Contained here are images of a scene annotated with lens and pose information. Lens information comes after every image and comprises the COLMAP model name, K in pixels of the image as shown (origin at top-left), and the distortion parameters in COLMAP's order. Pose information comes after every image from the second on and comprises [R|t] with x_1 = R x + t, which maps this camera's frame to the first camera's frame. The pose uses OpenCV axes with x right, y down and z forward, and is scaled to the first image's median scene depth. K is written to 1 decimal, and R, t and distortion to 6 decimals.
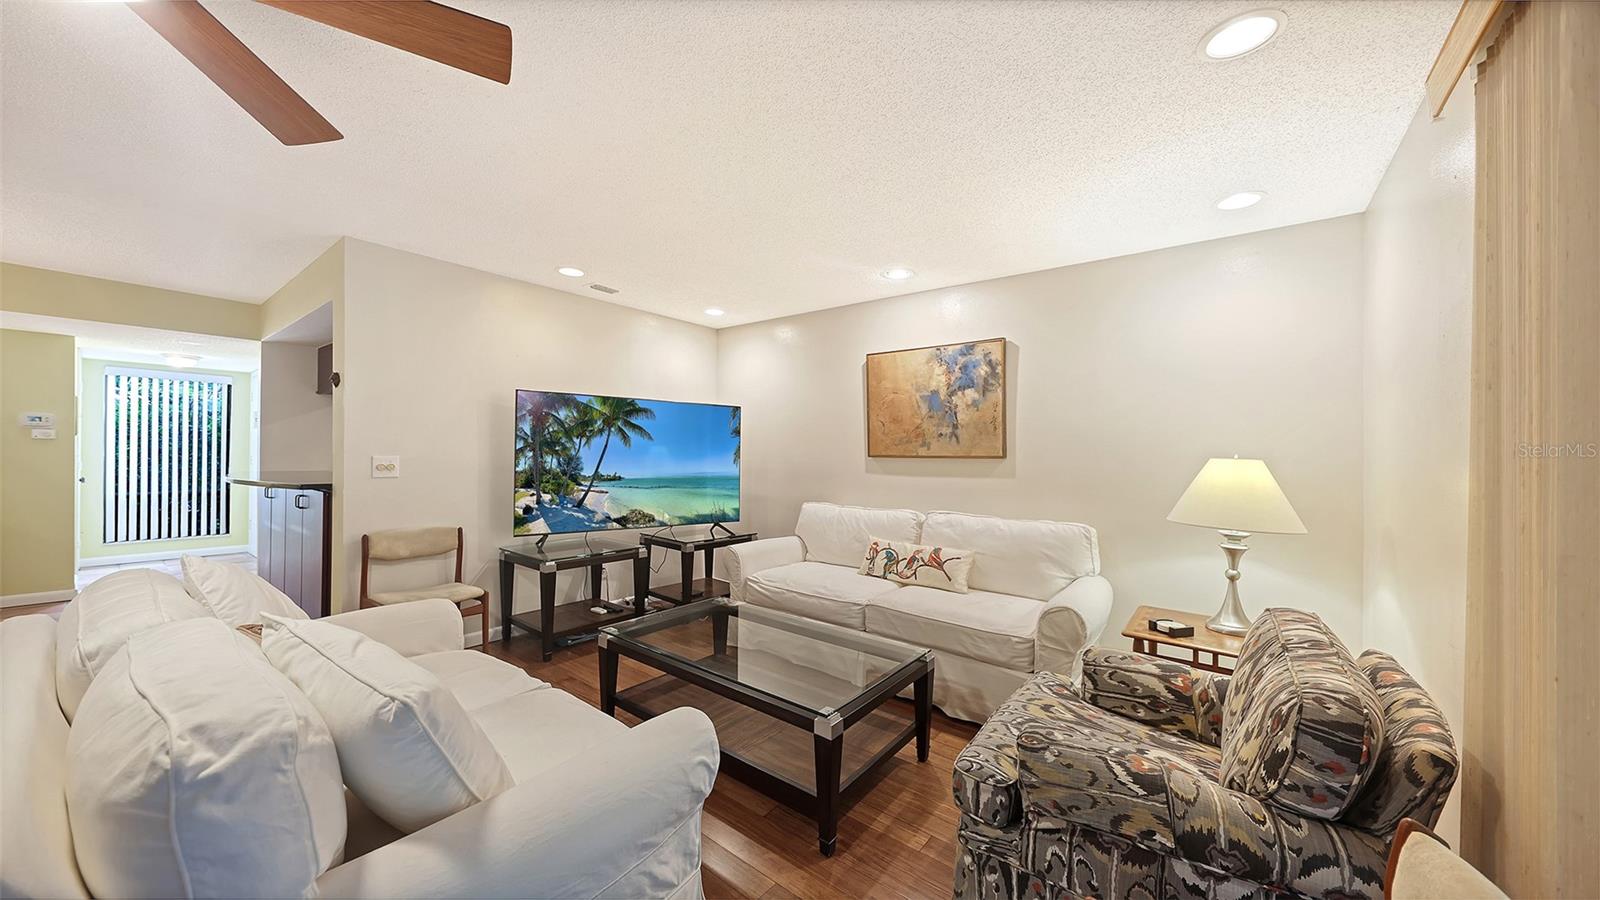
lens RADIAL K [[550.8, 0, 811.8], [0, 550.8, 450.5], [0, 0, 1]] dist [-0.000043, -0.001273]
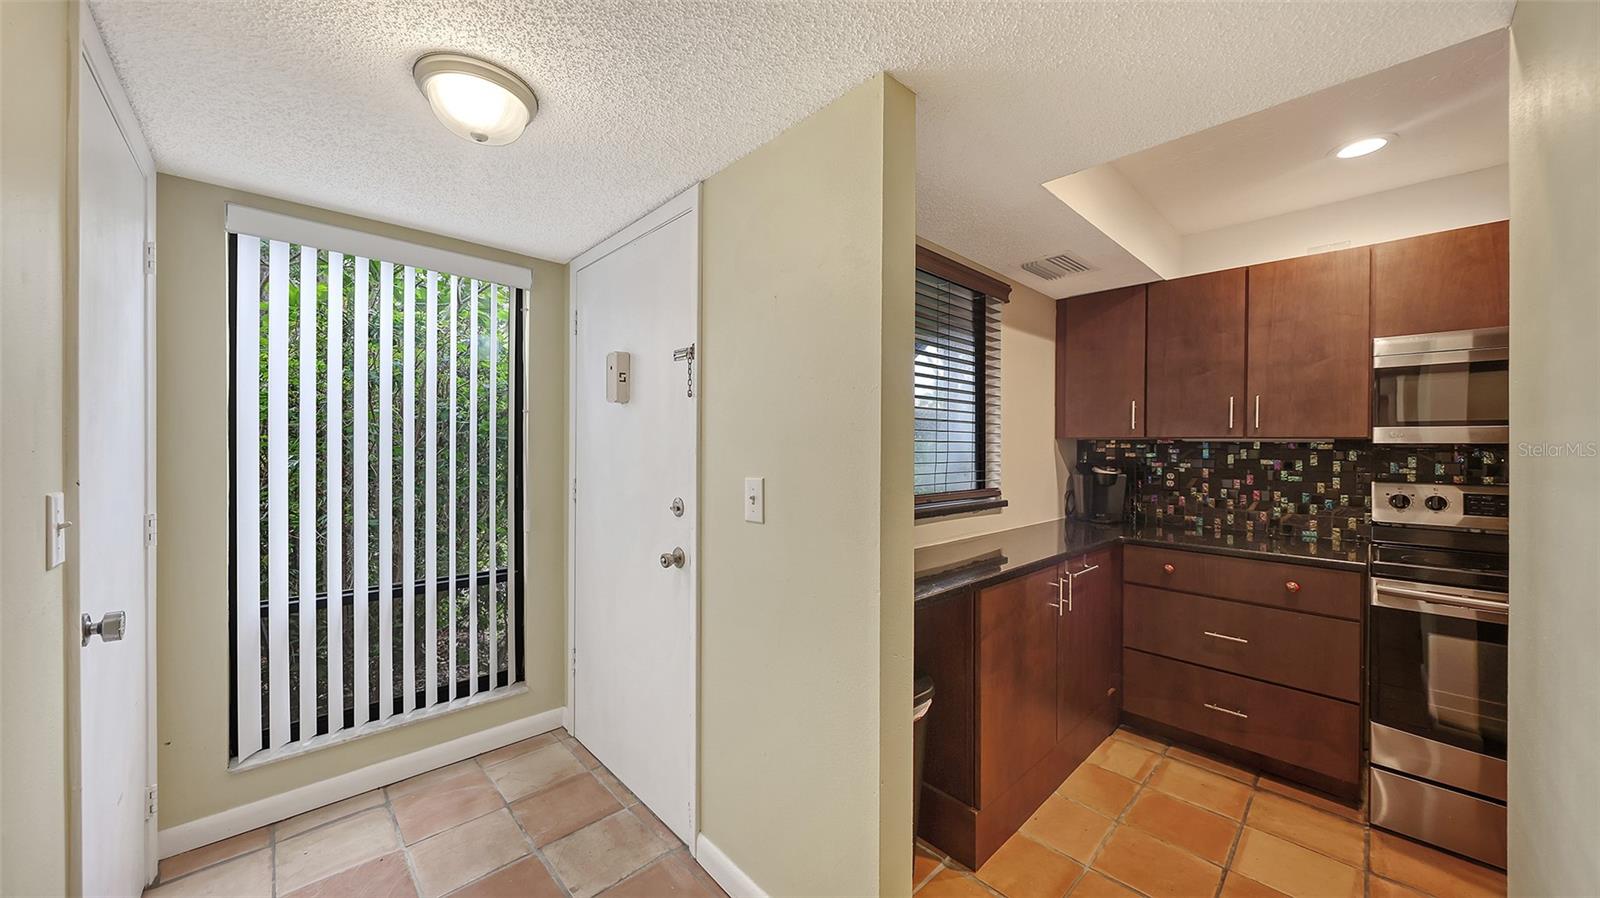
lens RADIAL K [[550.8, 0, 799.1], [0, 550.8, 445.7], [0, 0, 1]] dist [-0.000043, -0.001273]
pose [[0.987063, -0.002750, -0.160310, -1.362191], [0.002536, 0.999996, -0.001537, -0.016060], [0.160314, 0.001110, 0.987065, 1.101910]]
